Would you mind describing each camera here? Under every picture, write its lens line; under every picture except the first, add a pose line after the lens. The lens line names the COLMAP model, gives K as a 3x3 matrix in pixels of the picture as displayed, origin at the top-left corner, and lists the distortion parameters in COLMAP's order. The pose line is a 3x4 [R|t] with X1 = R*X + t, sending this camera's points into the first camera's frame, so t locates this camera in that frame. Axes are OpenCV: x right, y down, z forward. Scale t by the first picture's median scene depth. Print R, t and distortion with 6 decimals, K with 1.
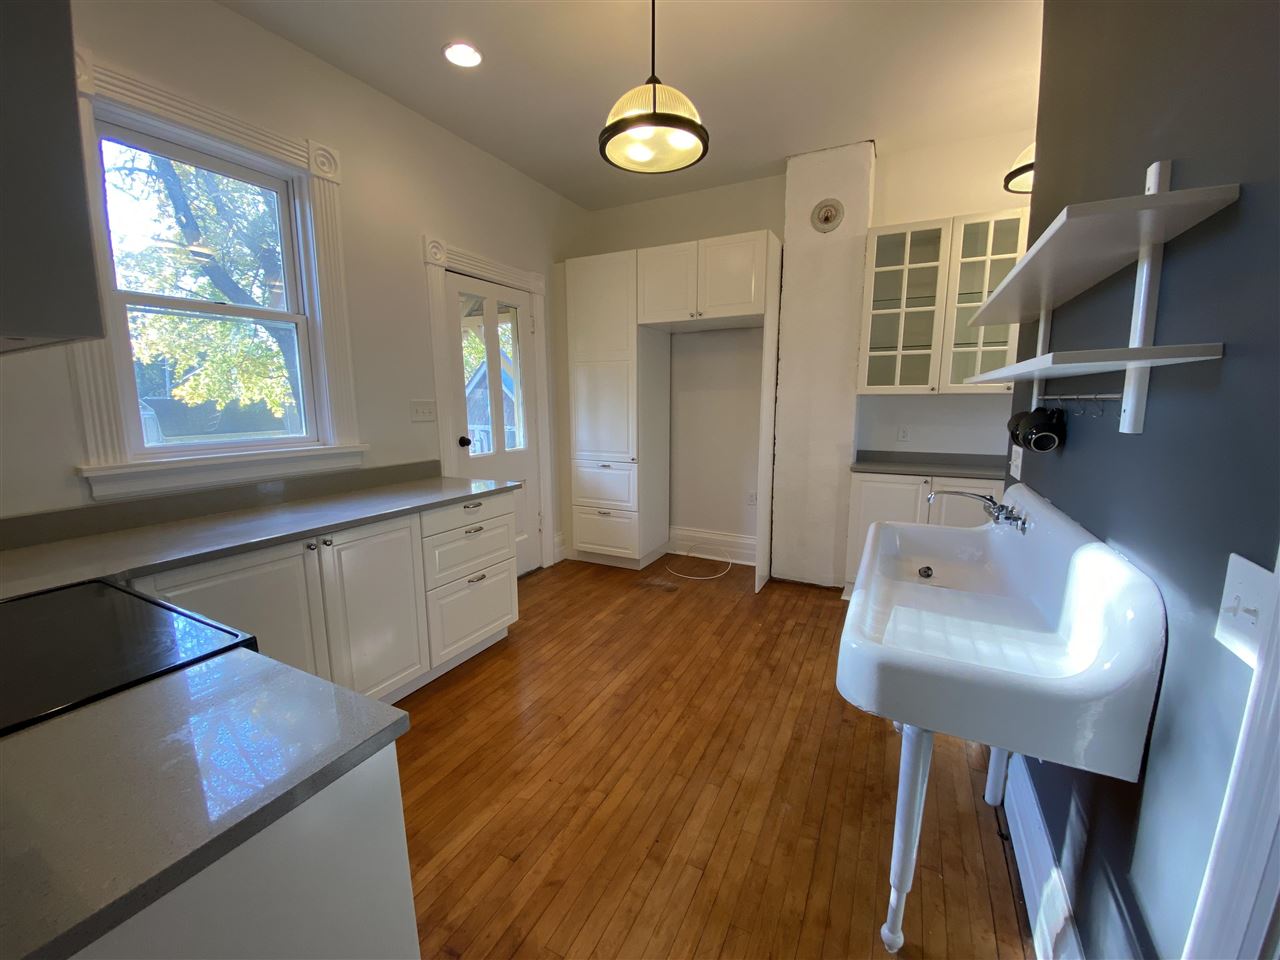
lens RADIAL K [[526.7, 0, 640.0], [0, 526.7, 480.0], [0, 0, 1]] dist [0.056259, -0.037189]
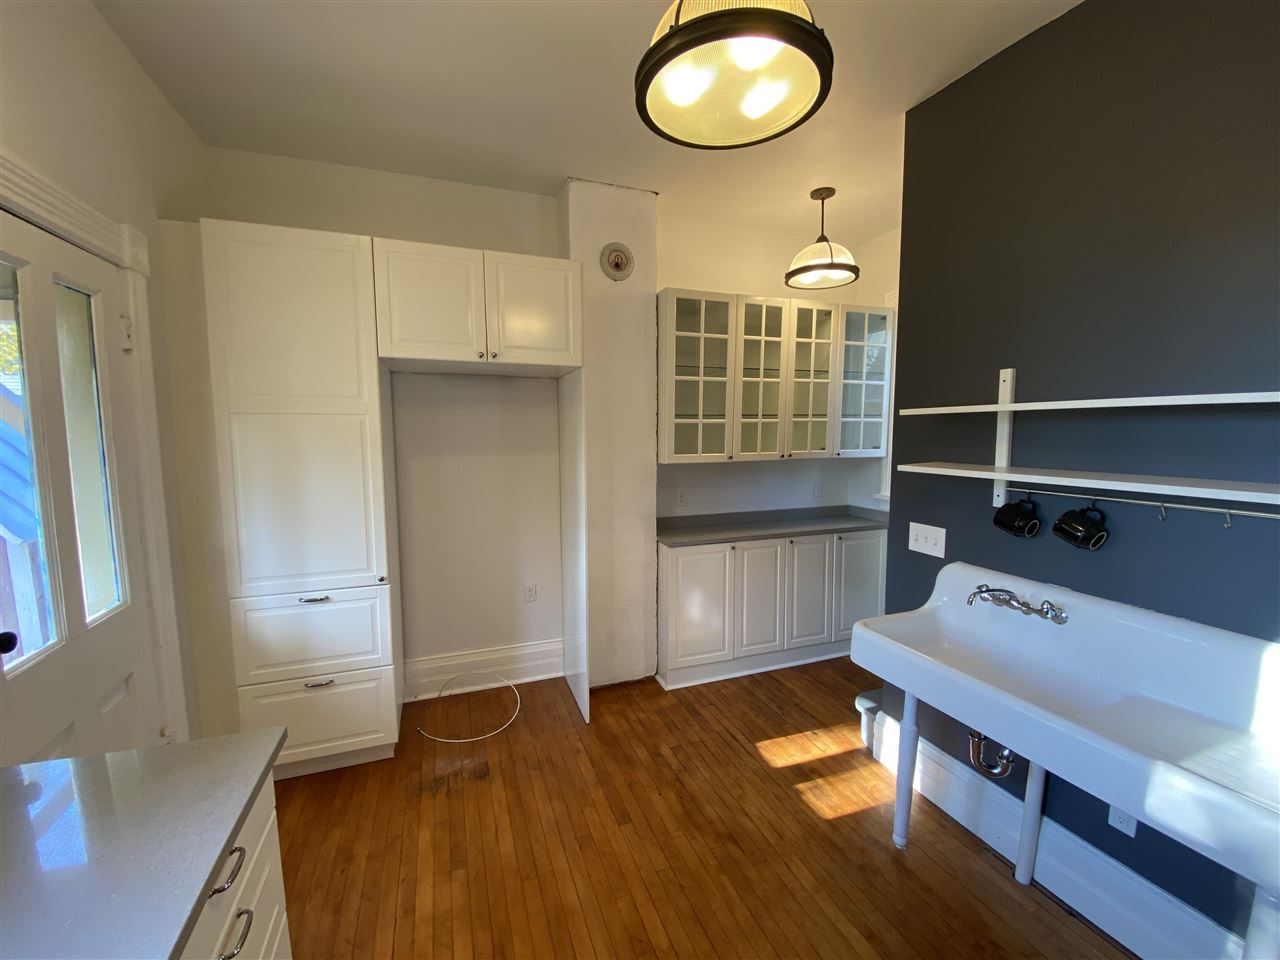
lens RADIAL K [[526.7, 0, 640.0], [0, 526.7, 480.0], [0, 0, 1]] dist [0.056259, -0.037189]
pose [[0.670478, -0.070231, 0.738598, -0.299889], [0.112746, 0.993593, -0.007870, -0.133079], [-0.733313, 0.088551, 0.674100, 0.433458]]
